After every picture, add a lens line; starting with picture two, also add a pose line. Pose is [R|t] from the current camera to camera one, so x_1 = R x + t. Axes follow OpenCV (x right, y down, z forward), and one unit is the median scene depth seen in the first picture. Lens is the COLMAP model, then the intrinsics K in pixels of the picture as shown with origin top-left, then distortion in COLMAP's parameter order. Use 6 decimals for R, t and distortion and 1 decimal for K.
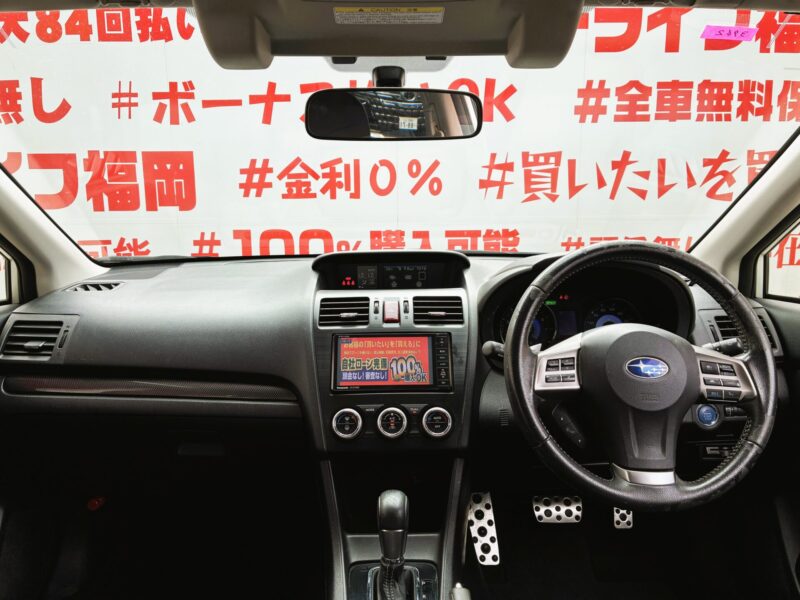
lens RADIAL K [[607.2, 0, 399.6], [0, 607.2, 304.4], [0, 0, 1]] dist [0.055207, -0.069047]
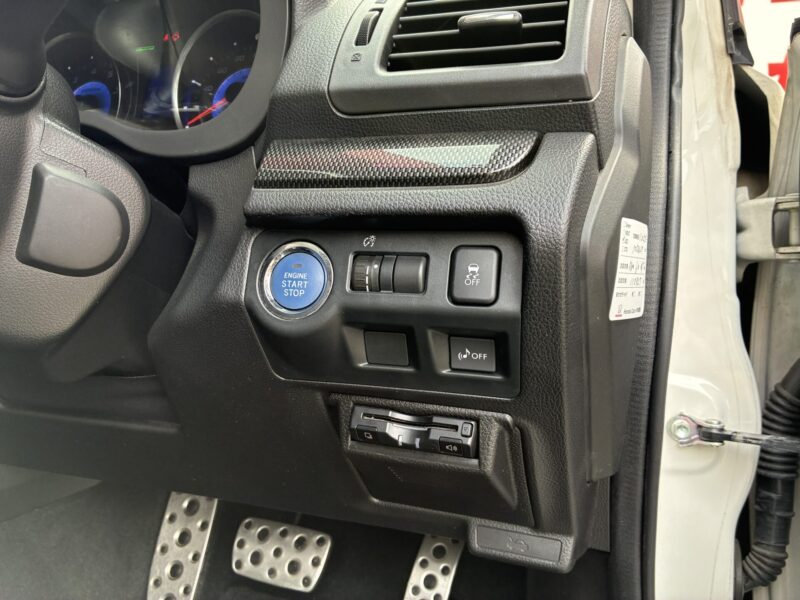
lens RADIAL K [[607.2, 0, 407.0], [0, 607.2, 297.9], [0, 0, 1]] dist [0.055207, -0.069047]
pose [[0.925826, 0.061116, -0.372977, 0.581965], [-0.089023, 0.994337, -0.058049, 0.176000], [0.367317, 0.086947, 0.926023, 0.653922]]
